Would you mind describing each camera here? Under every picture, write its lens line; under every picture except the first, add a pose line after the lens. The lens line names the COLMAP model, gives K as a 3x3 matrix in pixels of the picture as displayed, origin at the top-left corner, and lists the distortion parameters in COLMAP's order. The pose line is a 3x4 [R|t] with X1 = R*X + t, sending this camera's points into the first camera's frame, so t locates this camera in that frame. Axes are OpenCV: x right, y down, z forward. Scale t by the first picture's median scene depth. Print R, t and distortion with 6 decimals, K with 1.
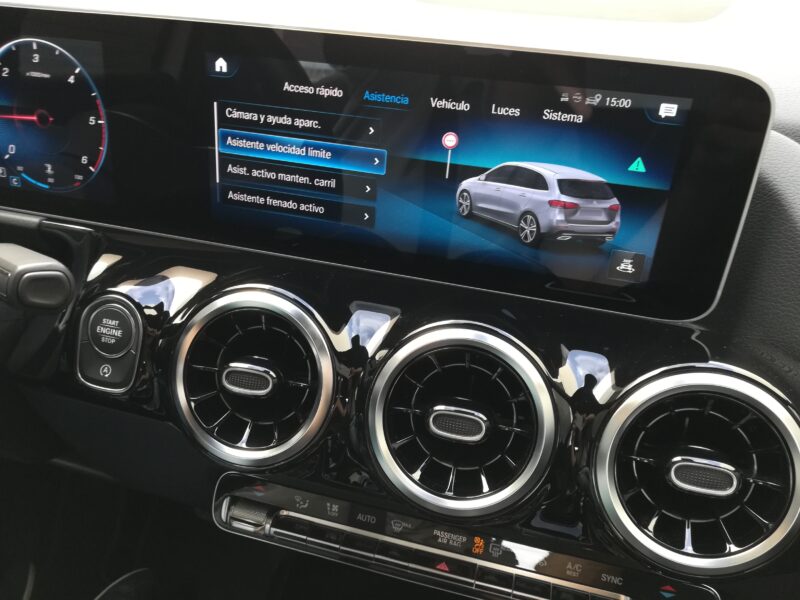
lens RADIAL K [[626.6, 0, 400.0], [0, 626.6, 300.0], [0, 0, 1]] dist [0.073573, -0.116617]
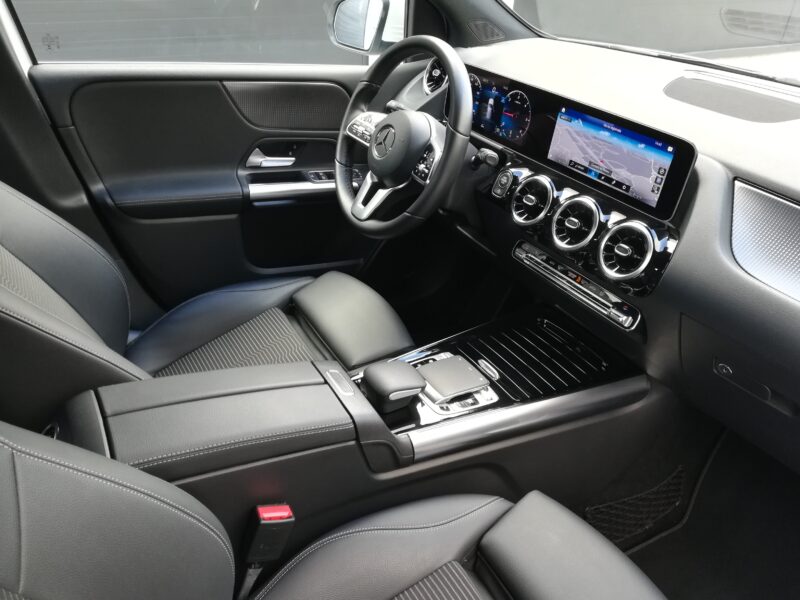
lens RADIAL K [[626.6, 0, 400.0], [0, 626.6, 300.0], [0, 0, 1]] dist [0.073573, -0.116617]
pose [[0.711189, 0.349617, -0.609900, 1.563611], [-0.339443, 0.930510, 0.137587, 0.402157], [0.615621, 0.109176, 0.780443, -2.099440]]
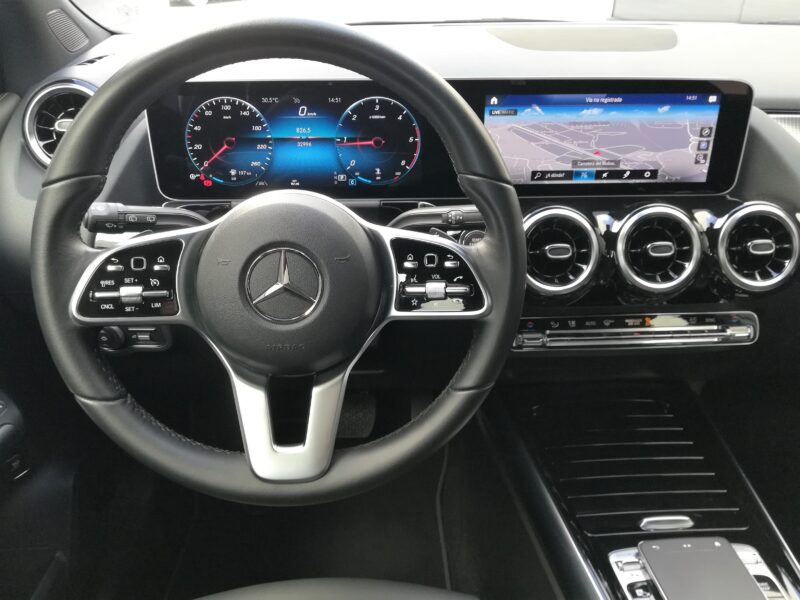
lens RADIAL K [[626.6, 0, 400.0], [0, 626.6, 300.0], [0, 0, 1]] dist [0.073573, -0.116617]
pose [[0.946939, -0.192402, 0.257466, -1.284999], [0.187766, 0.981284, 0.042717, 0.095391], [-0.260866, 0.007893, 0.965343, -0.847597]]
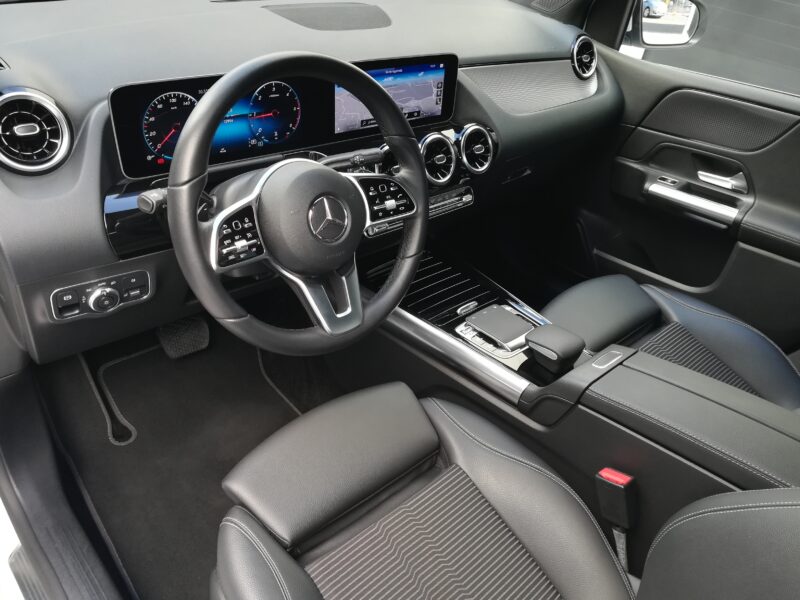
lens RADIAL K [[626.6, 0, 400.0], [0, 626.6, 300.0], [0, 0, 1]] dist [0.073573, -0.116617]
pose [[0.533795, -0.467630, 0.704547, -2.953305], [0.308697, 0.883437, 0.352483, -0.447573], [-0.787254, 0.029338, 0.615930, -1.090252]]
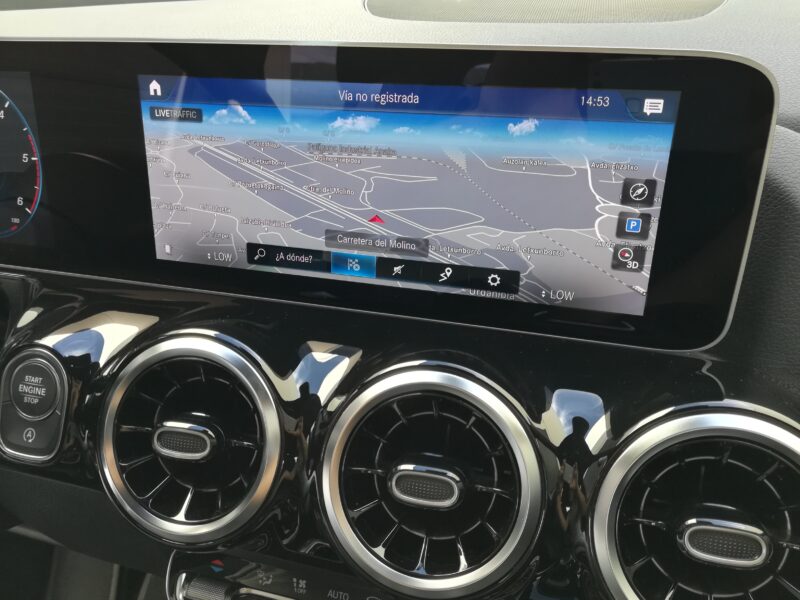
lens RADIAL K [[626.6, 0, 400.0], [0, 626.6, 300.0], [0, 0, 1]] dist [0.073573, -0.116617]
pose [[0.998664, -0.044568, -0.026168, 0.084535], [0.042964, 0.997335, -0.058966, -0.001317], [0.028726, 0.057763, 0.997917, 0.138572]]
